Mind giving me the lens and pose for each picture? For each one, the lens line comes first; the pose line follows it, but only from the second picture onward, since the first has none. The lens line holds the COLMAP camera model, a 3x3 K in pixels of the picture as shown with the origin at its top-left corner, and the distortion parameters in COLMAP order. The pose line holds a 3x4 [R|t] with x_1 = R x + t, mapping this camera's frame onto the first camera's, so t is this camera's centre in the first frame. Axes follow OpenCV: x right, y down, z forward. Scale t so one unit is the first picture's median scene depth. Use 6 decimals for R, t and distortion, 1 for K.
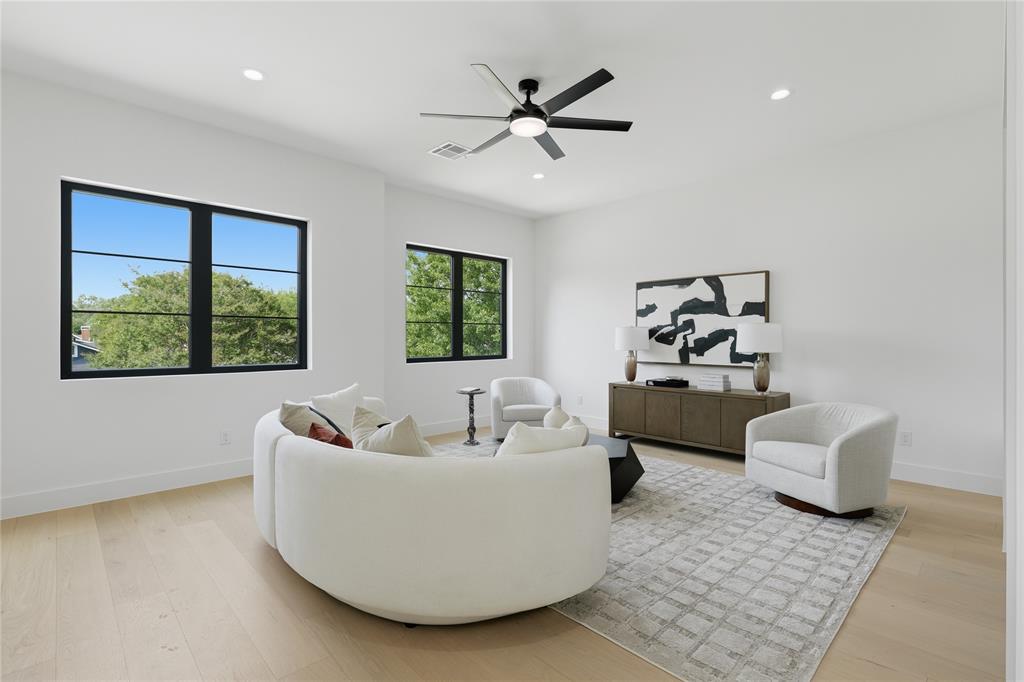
lens RADIAL K [[474.1, 0, 505.2], [0, 474.1, 343.5], [0, 0, 1]] dist [-0.005235, -0.000577]
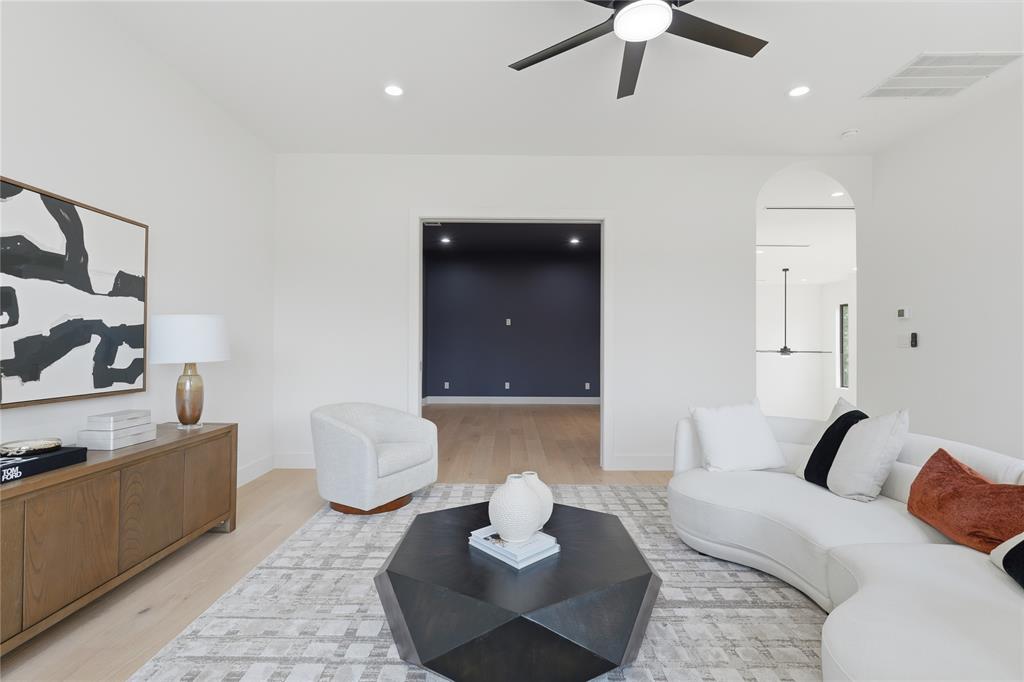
lens RADIAL K [[474.1, 0, 508.7], [0, 474.1, 339.1], [0, 0, 1]] dist [-0.005235, -0.000577]
pose [[-0.725342, 0.005184, 0.688369, -0.175854], [0.004596, 0.999986, -0.002688, -0.007033], [-0.688373, 0.001214, -0.725356, 1.056926]]
